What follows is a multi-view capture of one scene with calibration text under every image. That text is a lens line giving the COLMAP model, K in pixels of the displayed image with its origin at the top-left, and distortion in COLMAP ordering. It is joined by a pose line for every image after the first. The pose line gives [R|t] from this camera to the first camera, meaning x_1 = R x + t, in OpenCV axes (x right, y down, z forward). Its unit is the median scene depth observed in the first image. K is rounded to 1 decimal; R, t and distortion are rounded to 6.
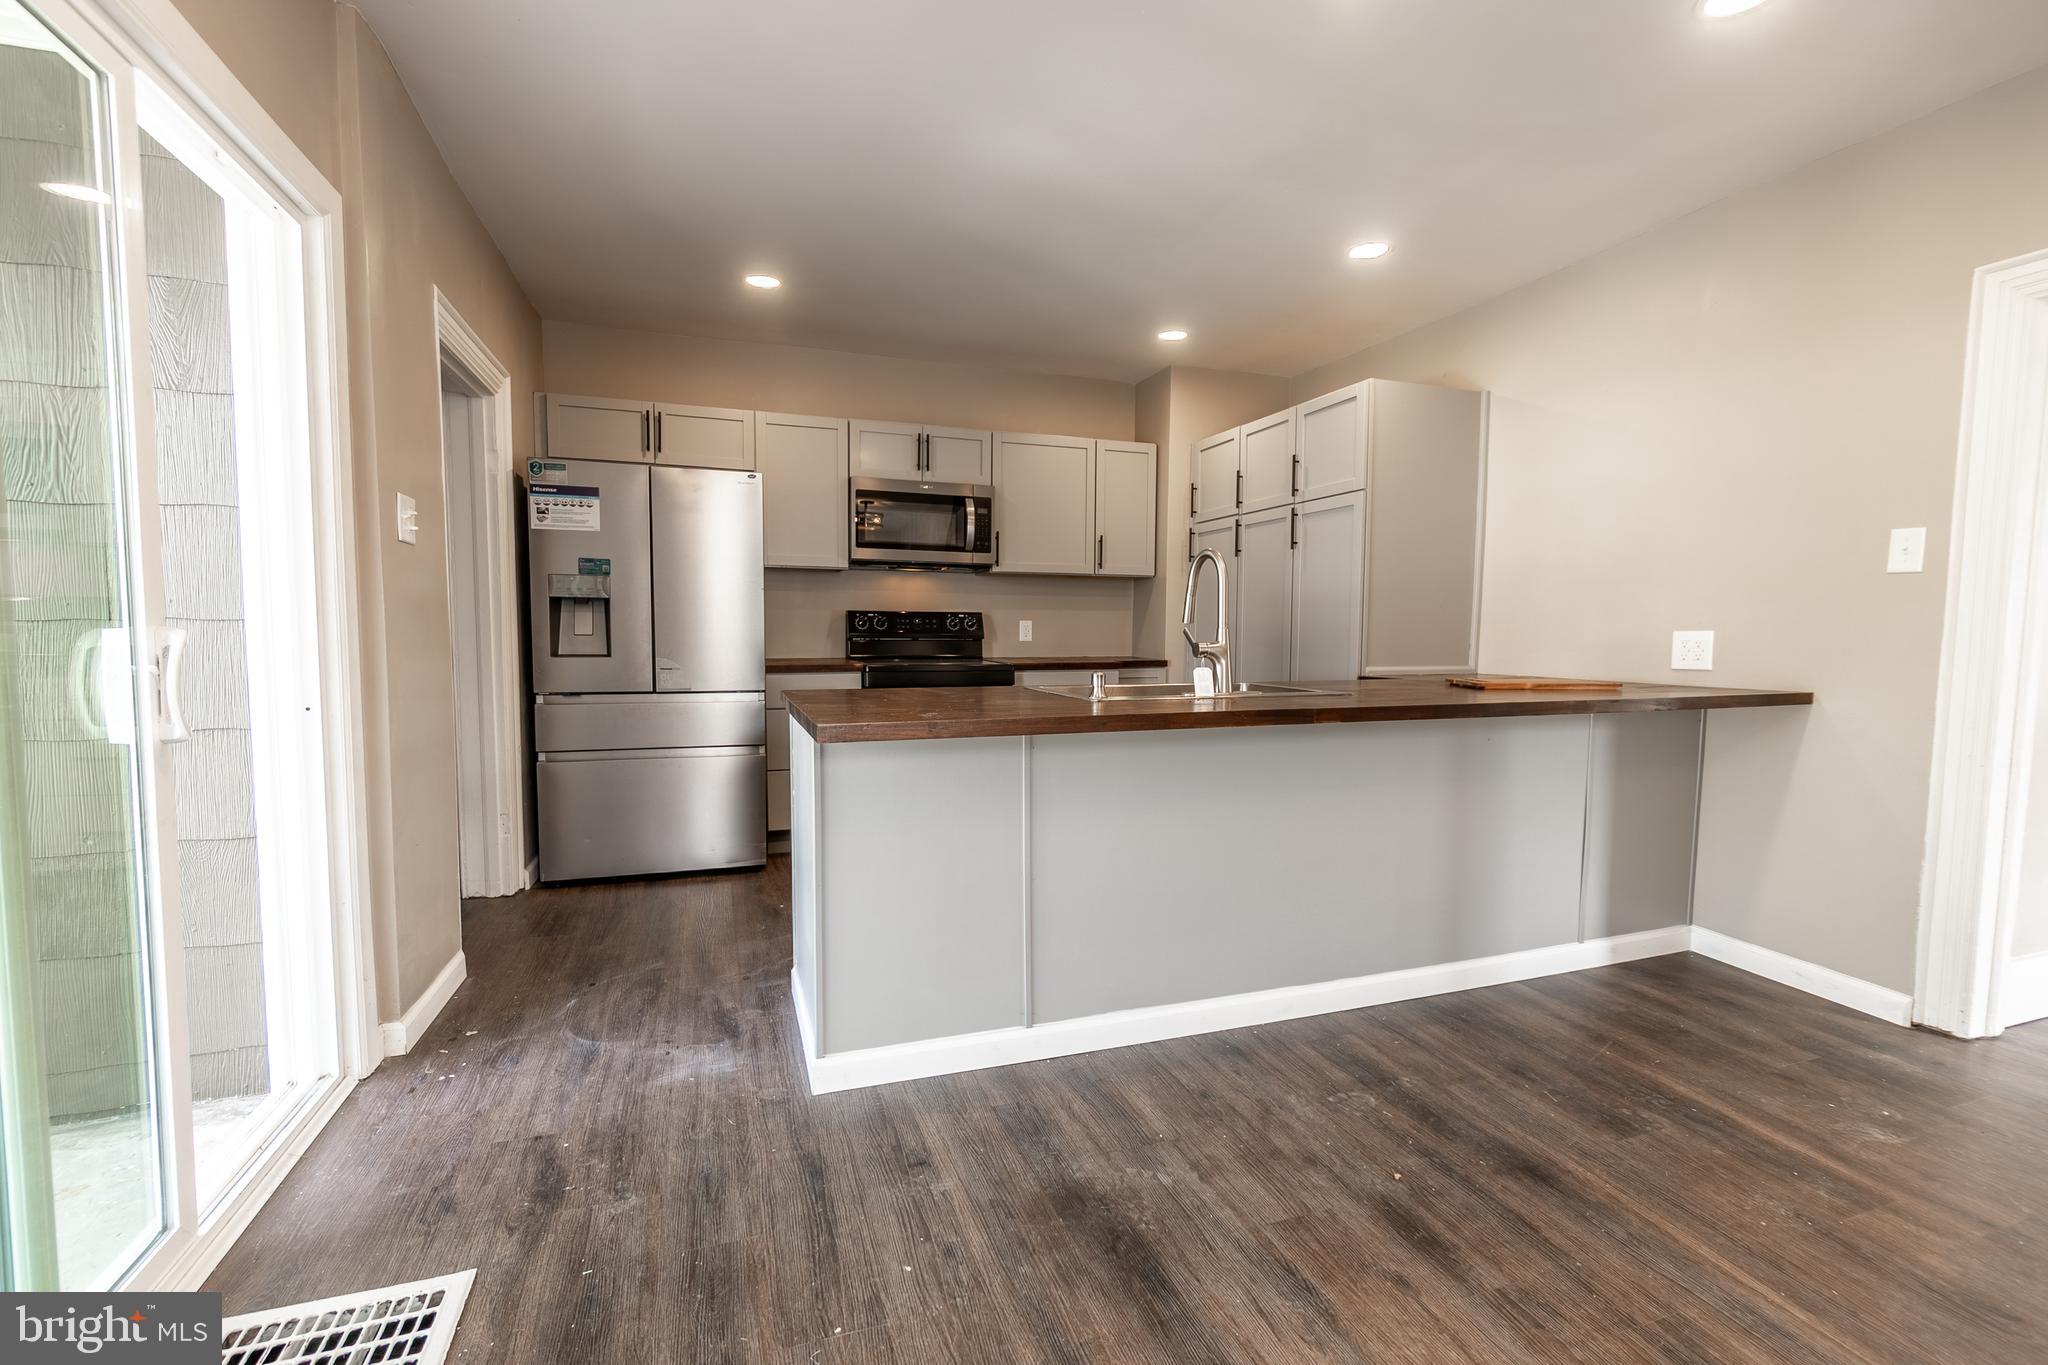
lens RADIAL K [[890.5, 0, 1022.6], [0, 890.5, 681.6], [0, 0, 1]] dist [-0.004058, 0.000611]
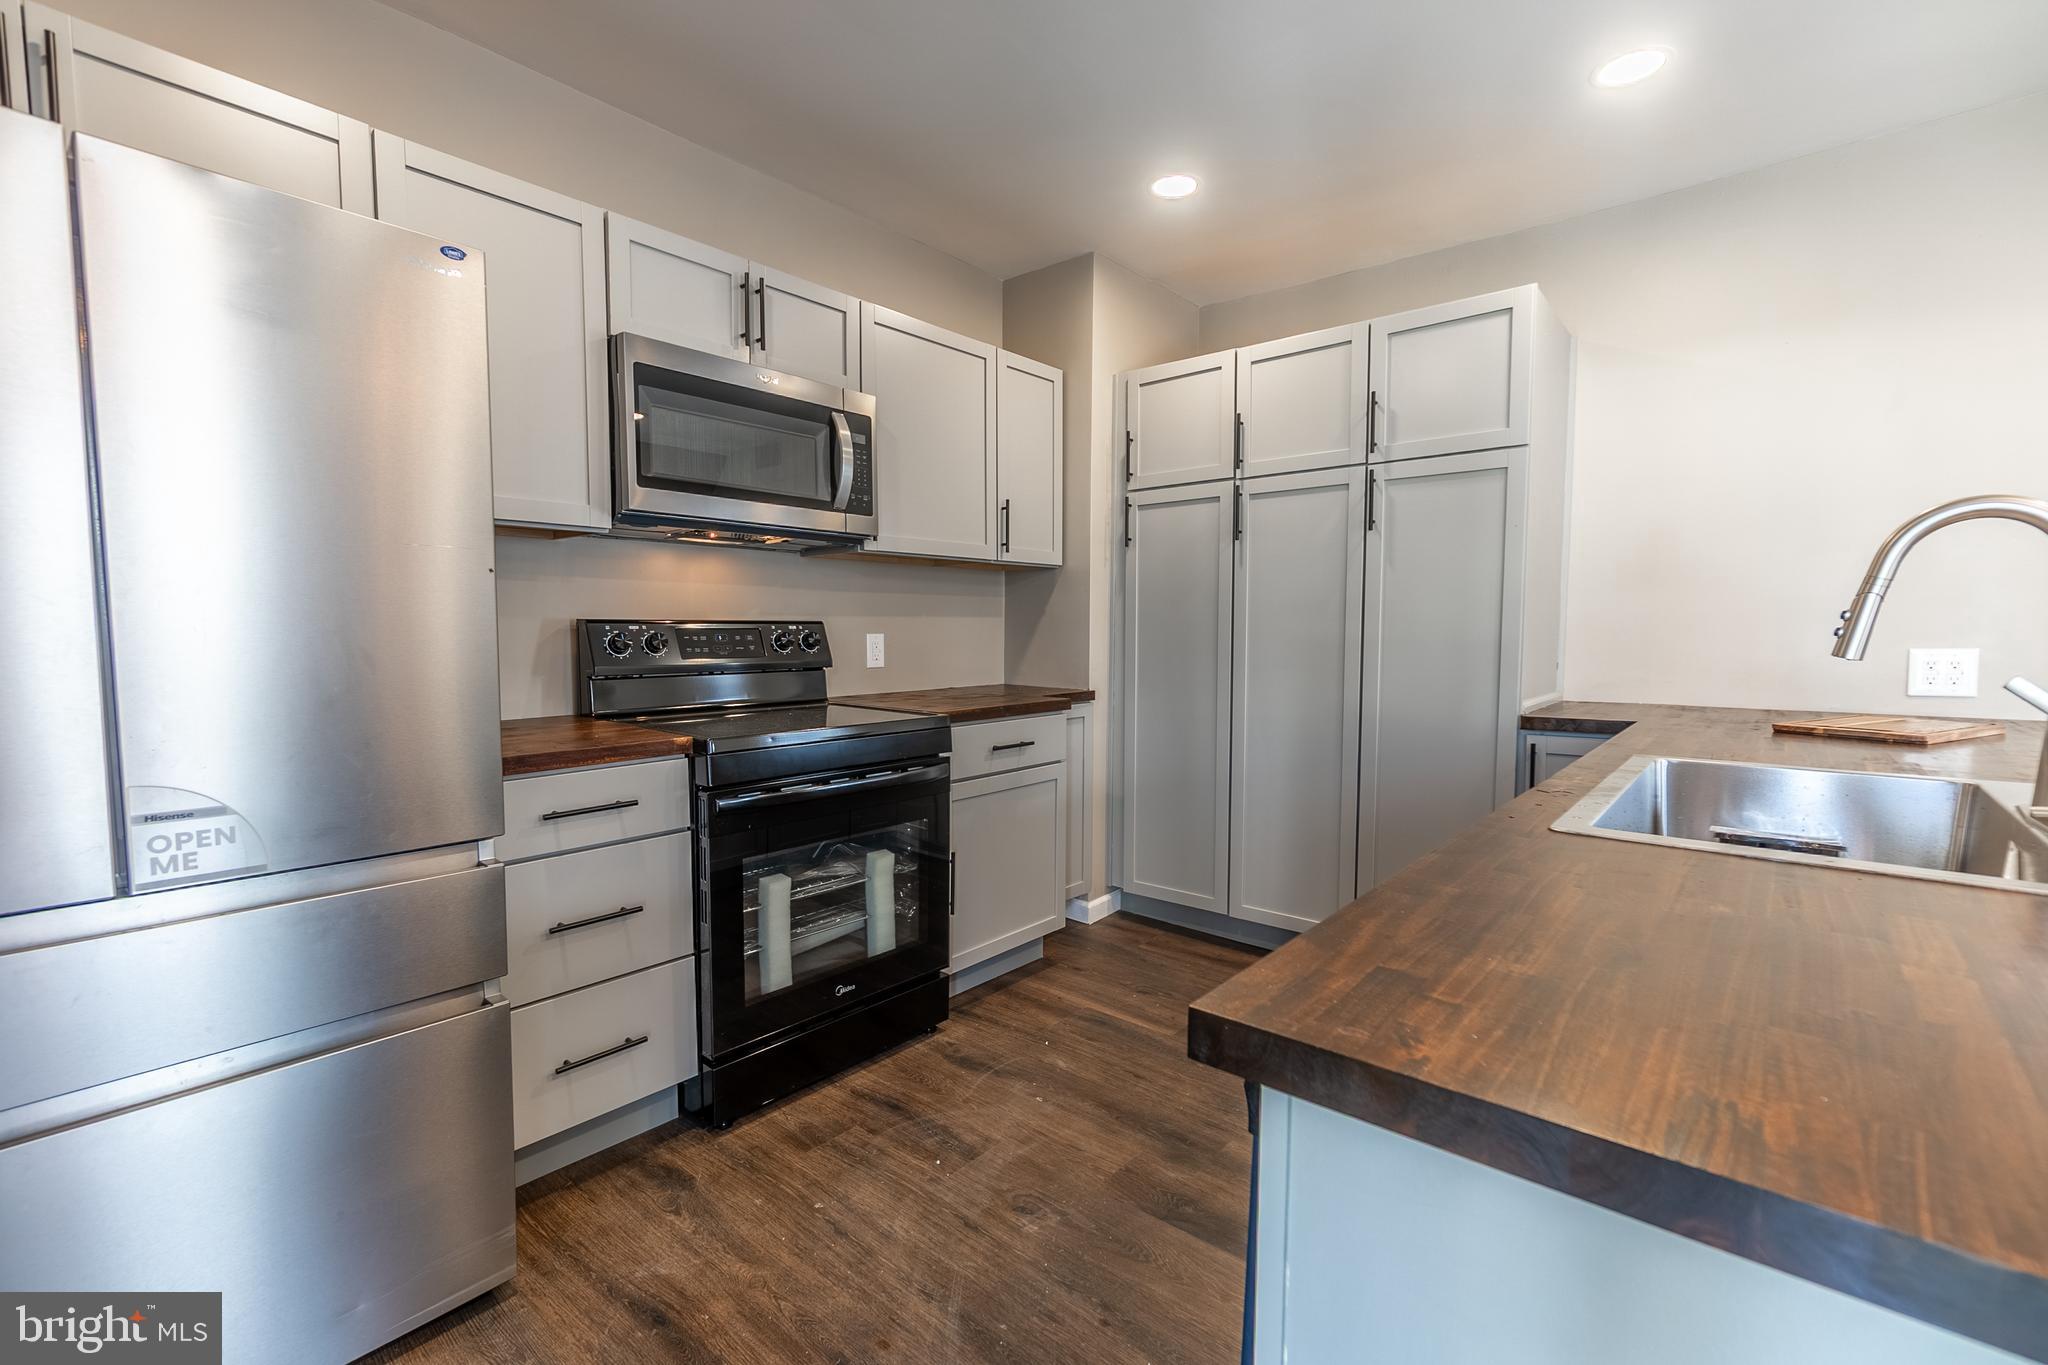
lens RADIAL K [[890.5, 0, 1024.9], [0, 890.5, 685.9], [0, 0, 1]] dist [-0.004058, 0.000611]
pose [[0.862281, -0.039571, 0.504882, -0.242813], [0.037283, 0.999198, 0.014638, -0.042811], [-0.505056, 0.006202, 0.863064, 0.474972]]
